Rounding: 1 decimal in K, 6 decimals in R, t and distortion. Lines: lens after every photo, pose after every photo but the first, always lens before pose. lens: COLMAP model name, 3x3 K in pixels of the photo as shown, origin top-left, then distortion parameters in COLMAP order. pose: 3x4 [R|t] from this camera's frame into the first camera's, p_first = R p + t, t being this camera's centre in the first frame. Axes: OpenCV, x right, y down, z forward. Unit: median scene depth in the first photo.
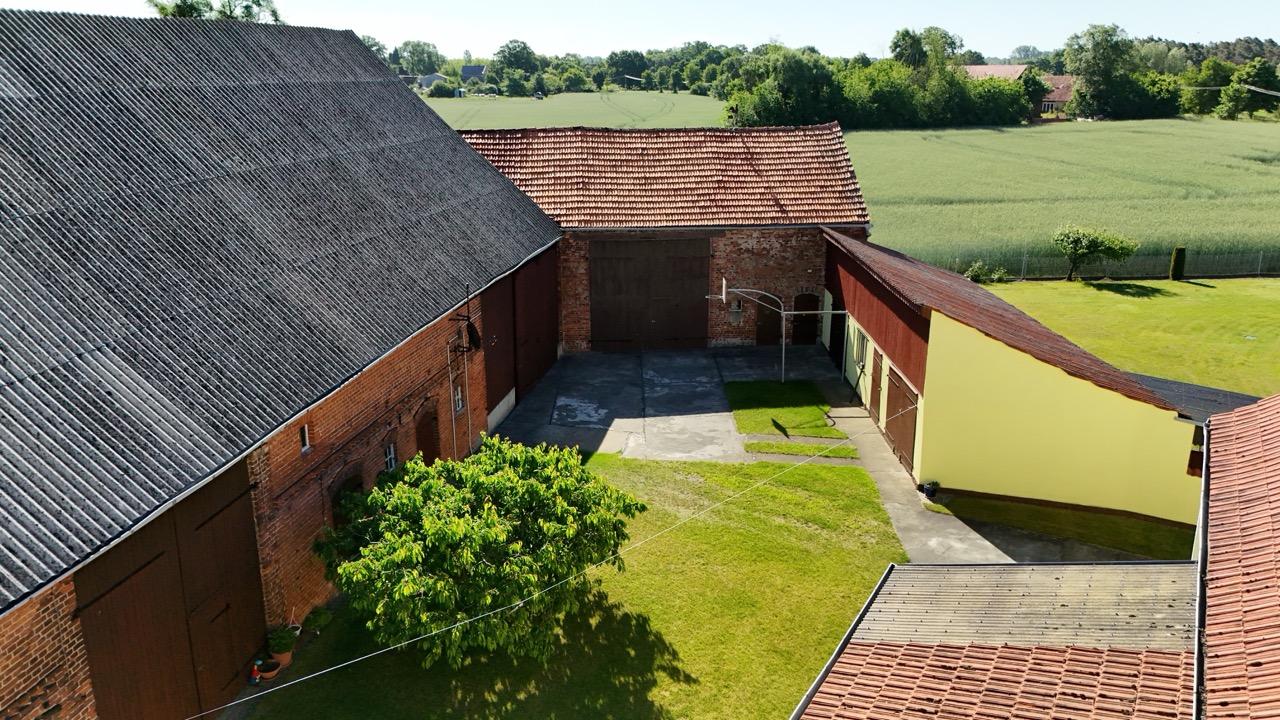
lens RADIAL K [[942.1, 0, 642.6], [0, 942.1, 361.3], [0, 0, 1]] dist [0.074160, -0.072275]
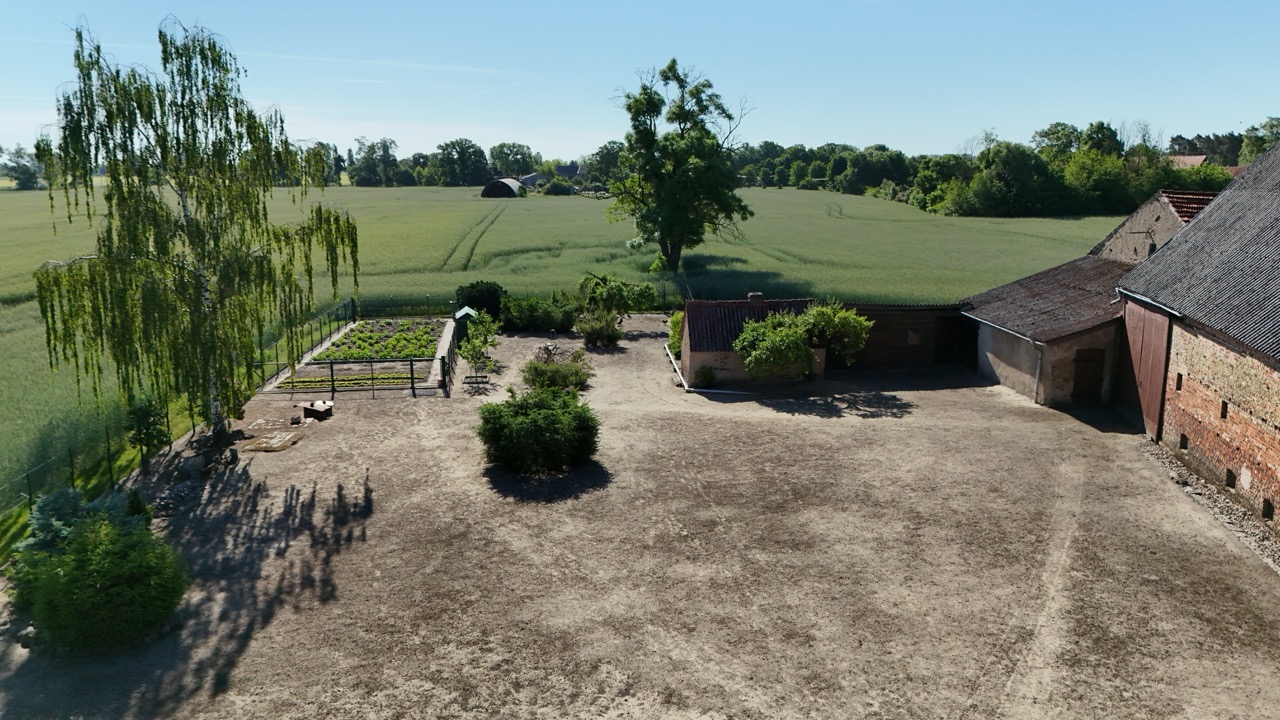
lens RADIAL K [[947.8, 0, 643.6], [0, 947.8, 355.9], [0, 0, 1]] dist [0.067561, -0.062338]
pose [[0.999925, -0.004579, -0.011358, -0.958960], [0.003347, 0.994338, -0.106214, 0.061482], [0.011780, 0.106168, 0.994278, -0.077263]]
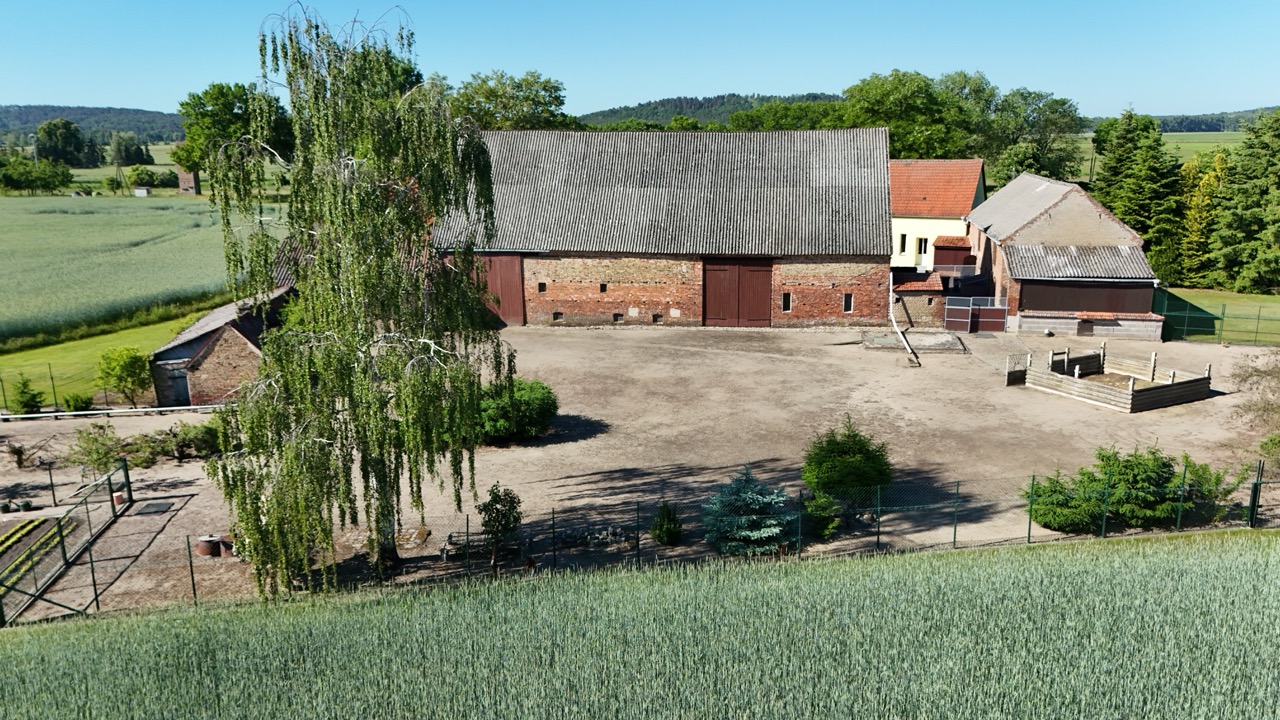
lens RADIAL K [[942.1, 0, 642.6], [0, 942.1, 361.3], [0, 0, 1]] dist [0.074160, -0.072275]
pose [[-0.036180, -0.232011, 0.972040, -2.073335], [0.305882, 0.923422, 0.231792, -0.207349], [-0.951382, 0.305716, 0.037558, 0.605691]]
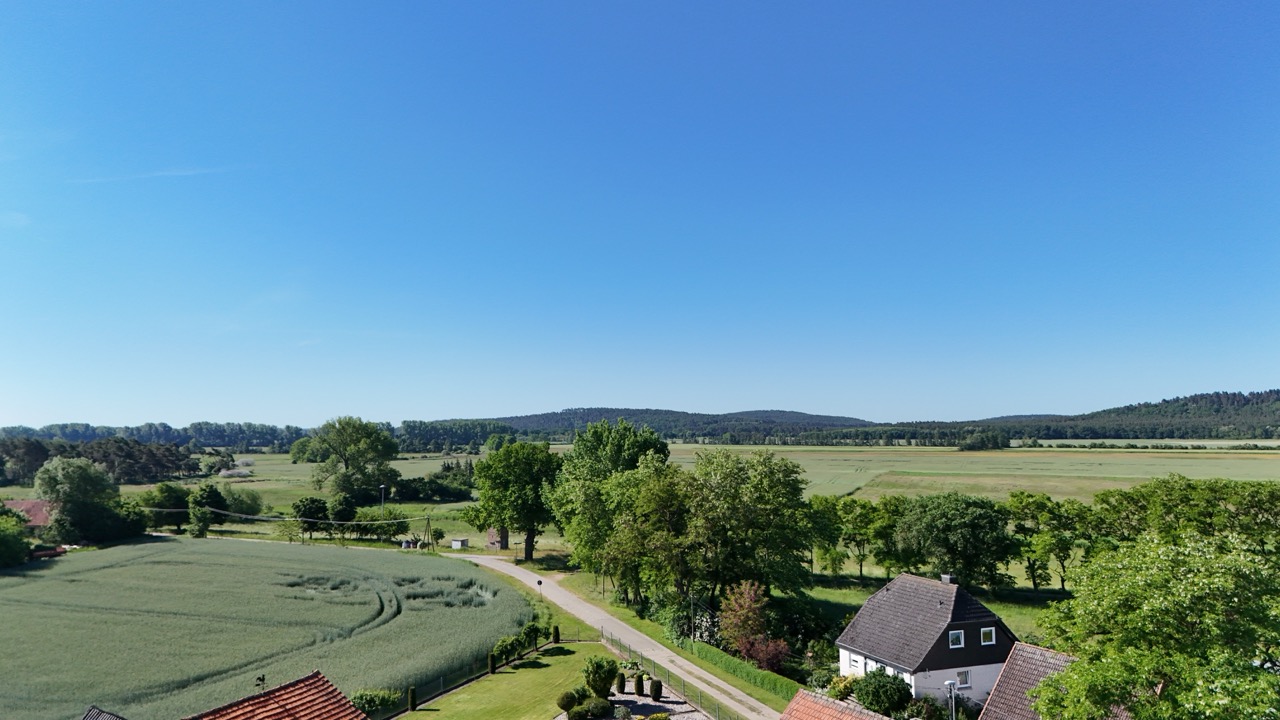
lens RADIAL K [[942.1, 0, 642.6], [0, 942.1, 361.3], [0, 0, 1]] dist [0.074160, -0.072275]
pose [[0.457583, 0.063241, 0.886915, -0.943225], [0.267761, 0.941366, -0.205268, -0.284974], [-0.847892, 0.331409, 0.413820, -0.176928]]
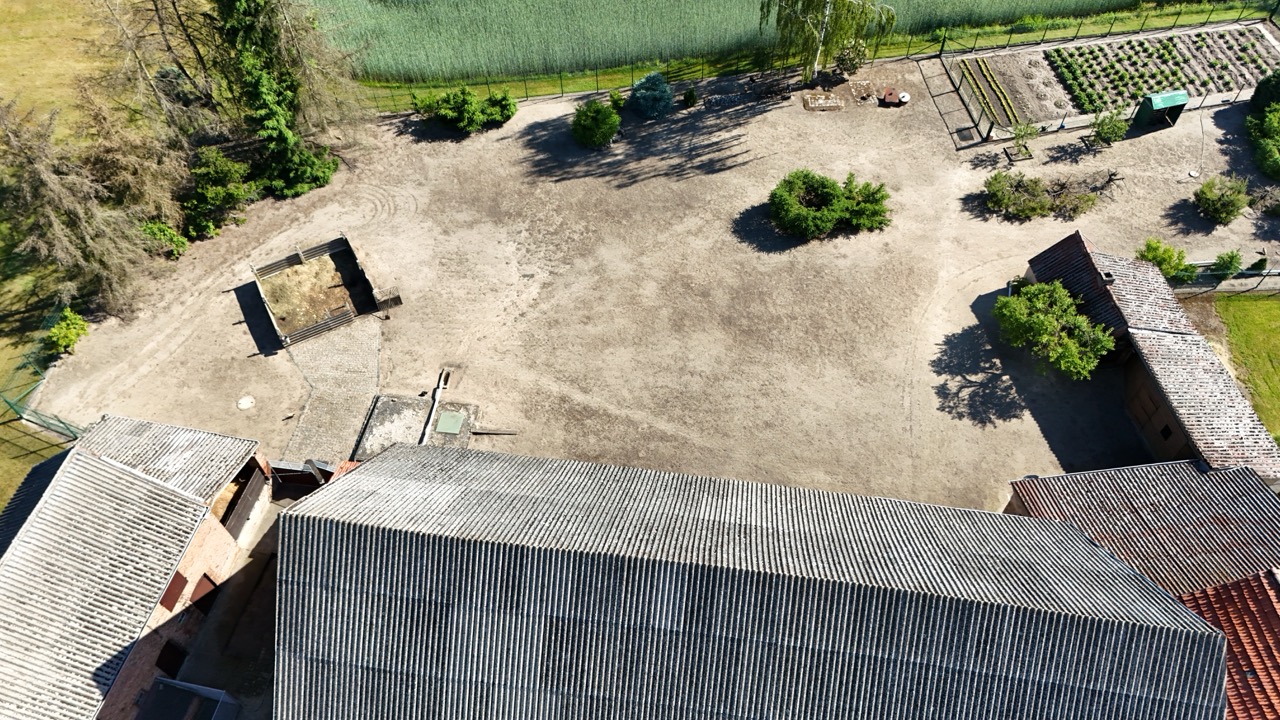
lens RADIAL K [[942.1, 0, 642.6], [0, 942.1, 361.3], [0, 0, 1]] dist [0.074160, -0.072275]
pose [[0.040246, 0.809726, -0.585426, -0.018529], [-0.278973, 0.571708, 0.771573, -0.888749], [0.959455, 0.132265, 0.248900, 0.225292]]
